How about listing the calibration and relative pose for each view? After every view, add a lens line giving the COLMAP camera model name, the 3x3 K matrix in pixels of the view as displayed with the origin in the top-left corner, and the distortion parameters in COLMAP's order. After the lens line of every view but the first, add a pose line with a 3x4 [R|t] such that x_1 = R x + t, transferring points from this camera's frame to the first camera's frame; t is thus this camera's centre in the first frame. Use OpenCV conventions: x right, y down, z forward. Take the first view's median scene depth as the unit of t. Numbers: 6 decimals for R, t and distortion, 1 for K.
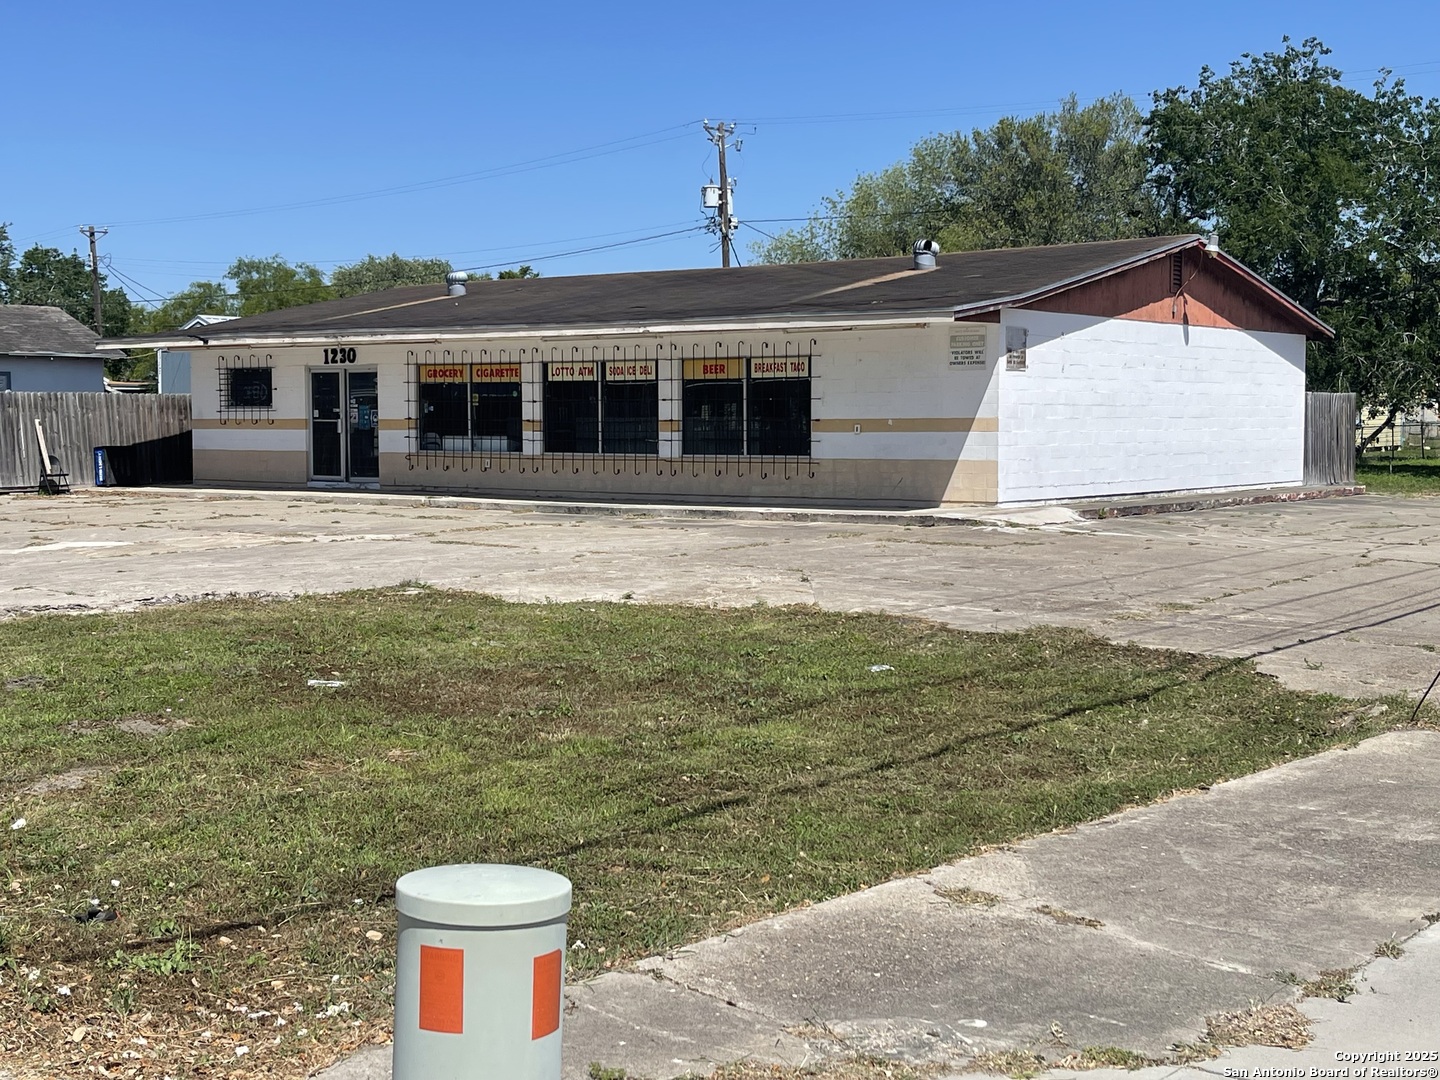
lens RADIAL K [[1925.9, 0, 720.0], [0, 1925.9, 540.0], [0, 0, 1]] dist [0.199841, -0.708799]
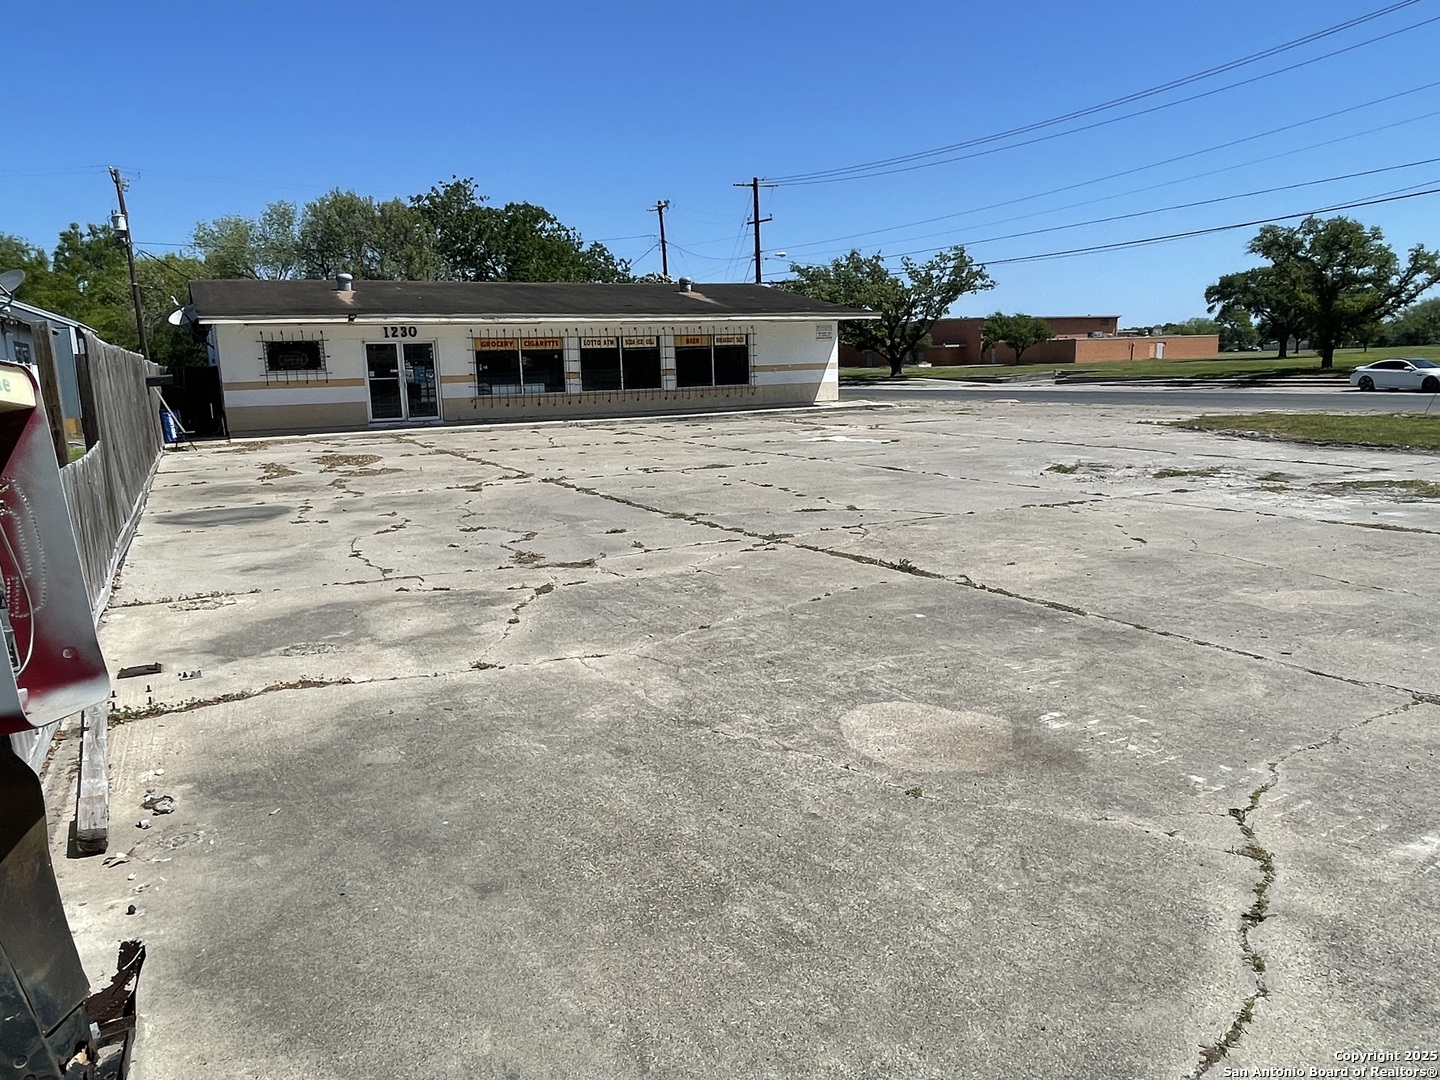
lens RADIAL K [[1024.8, 0, 705.1], [0, 1024.8, 539.3], [0, 0, 1]] dist [0.040452, -0.056559]
pose [[0.441453, -0.162140, 0.882514, -0.841143], [0.088043, 0.986619, 0.137226, -0.030967], [-0.892955, 0.017120, 0.449821, 0.497131]]
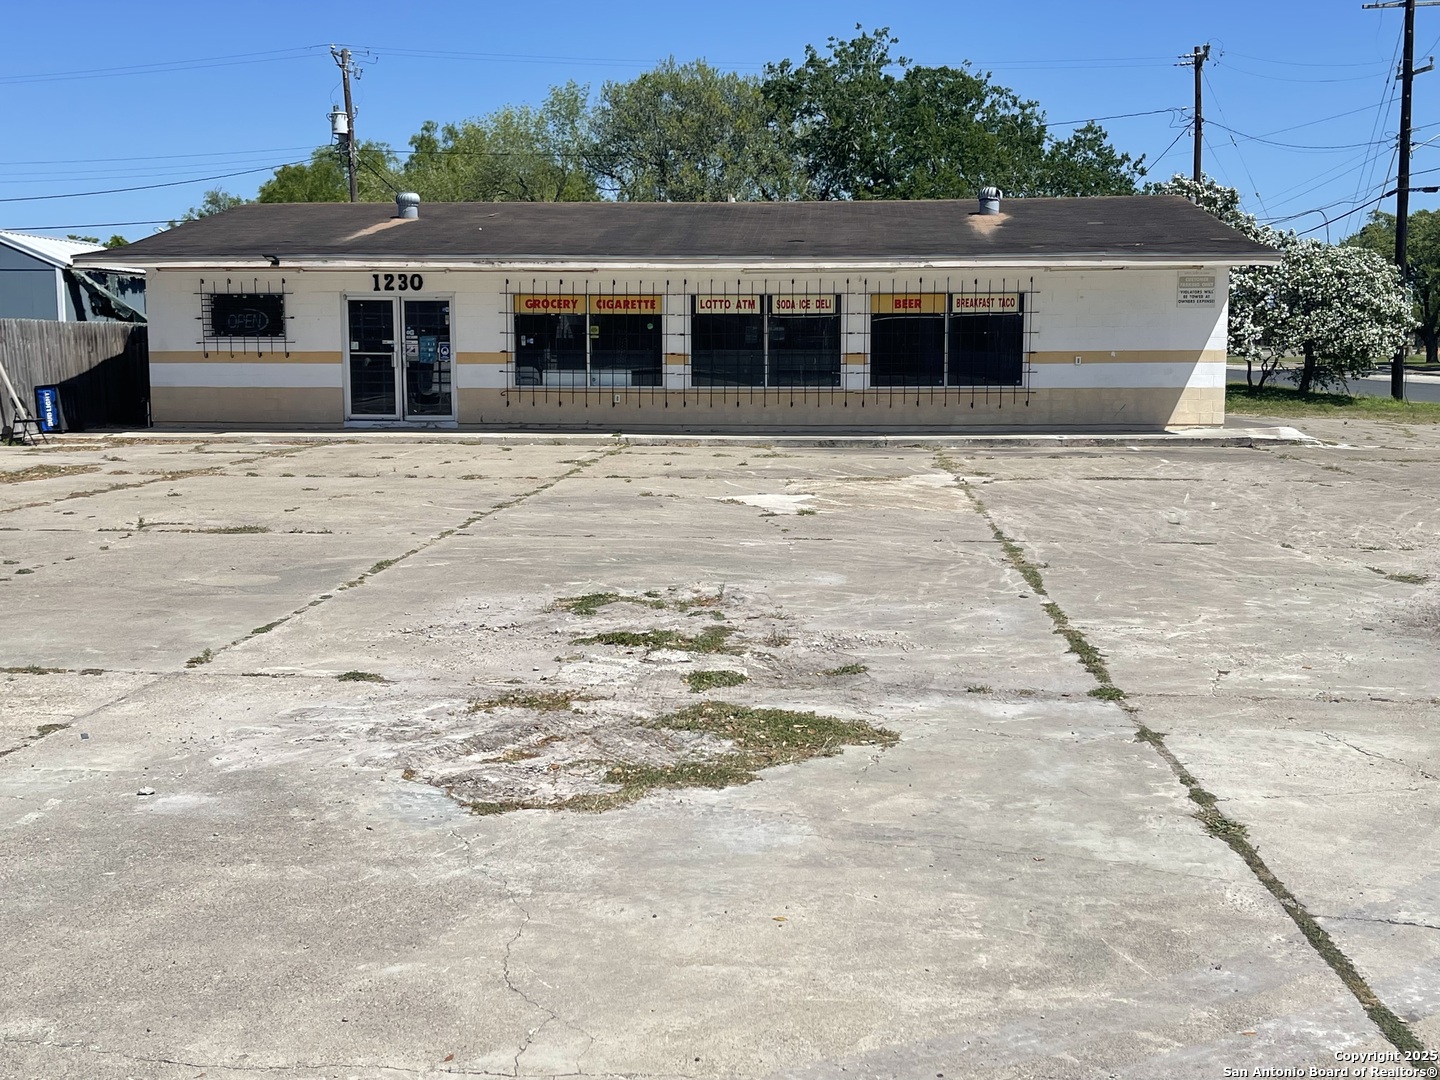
lens RADIAL K [[1683.4, 0, 709.5], [0, 1683.4, 543.7], [0, 0, 1]] dist [0.095732, -0.178913]
pose [[0.838855, -0.062820, 0.540717, -0.546699], [0.033685, 0.997406, 0.063619, -0.019147], [-0.543311, -0.035153, 0.838795, 0.265015]]
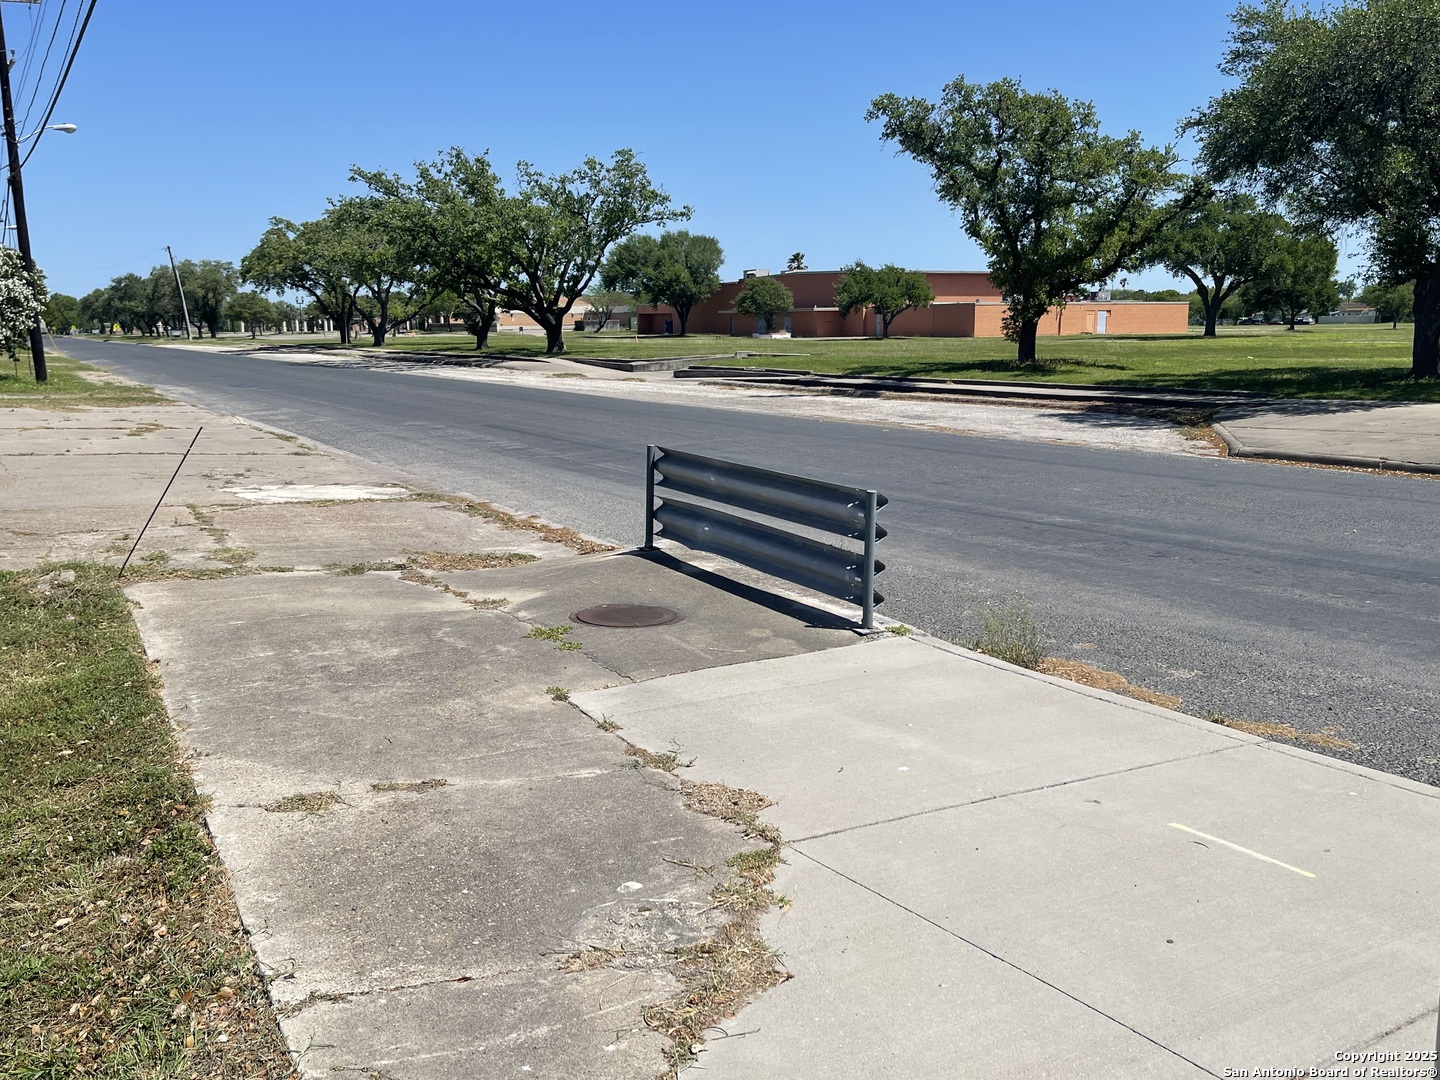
lens RADIAL K [[1279.9, 0, 728.1], [0, 1279.9, 543.8], [0, 0, 1]] dist [0.078041, -0.095269]
pose [[0.416349, -0.153970, 0.896073, -0.073509], [0.065681, 0.988075, 0.139260, -0.006442], [-0.906829, 0.000874, 0.421497, 0.111390]]
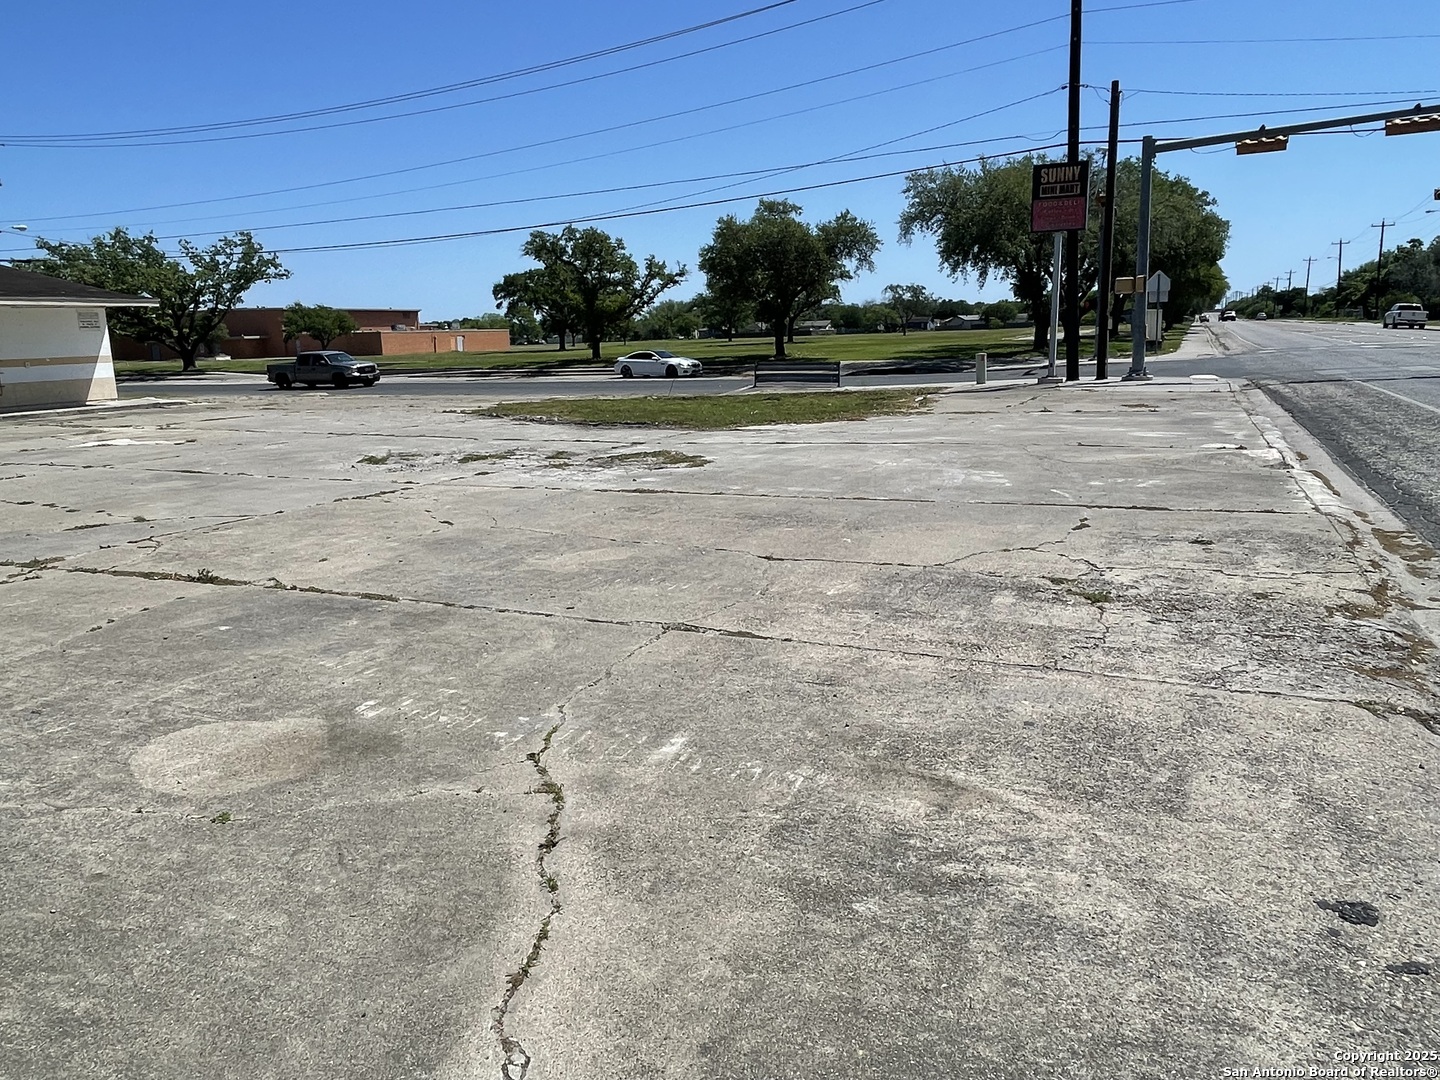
lens RADIAL K [[1024.8, 0, 705.1], [0, 1024.8, 539.3], [0, 0, 1]] dist [0.040452, -0.056559]
pose [[-0.180280, -0.184705, 0.966118, -0.840949], [0.096798, 0.974112, 0.204296, -0.030509], [-0.978841, 0.130348, -0.157734, 0.493757]]
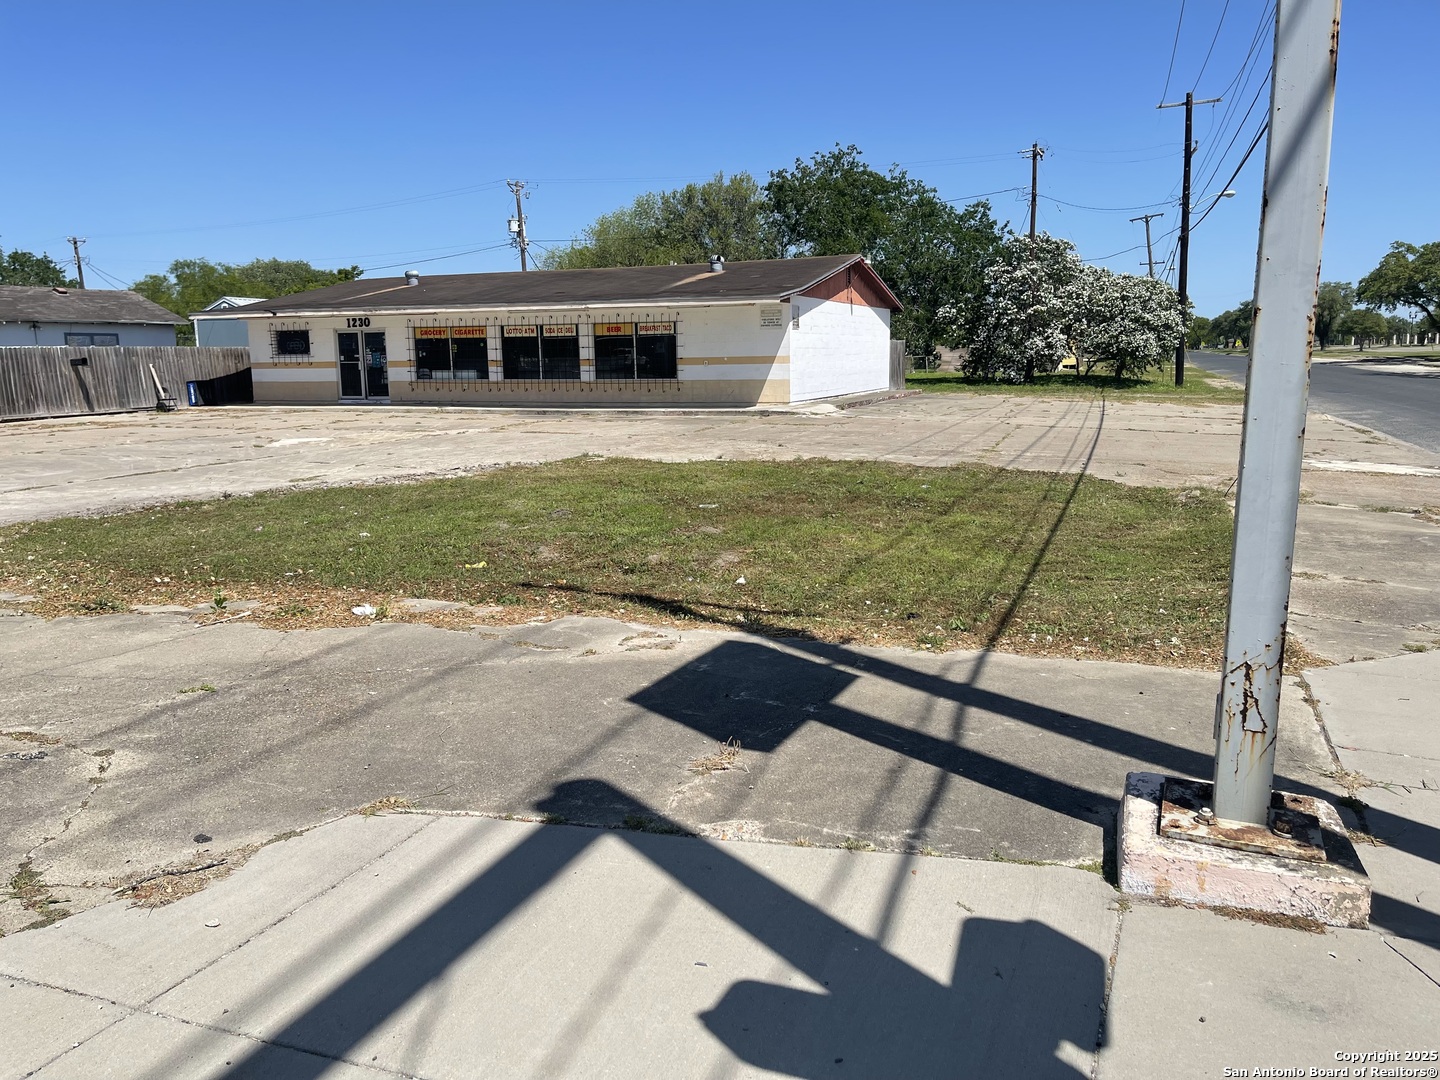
lens RADIAL K [[1096.2, 0, 717.9], [0, 1096.2, 540.2], [0, 0, 1]] dist [0.073851, -0.096928]
pose [[0.962678, -0.058119, 0.264334, -0.172053], [0.030924, 0.993895, 0.105908, -0.001212], [-0.268876, -0.093781, 0.958598, 0.000928]]
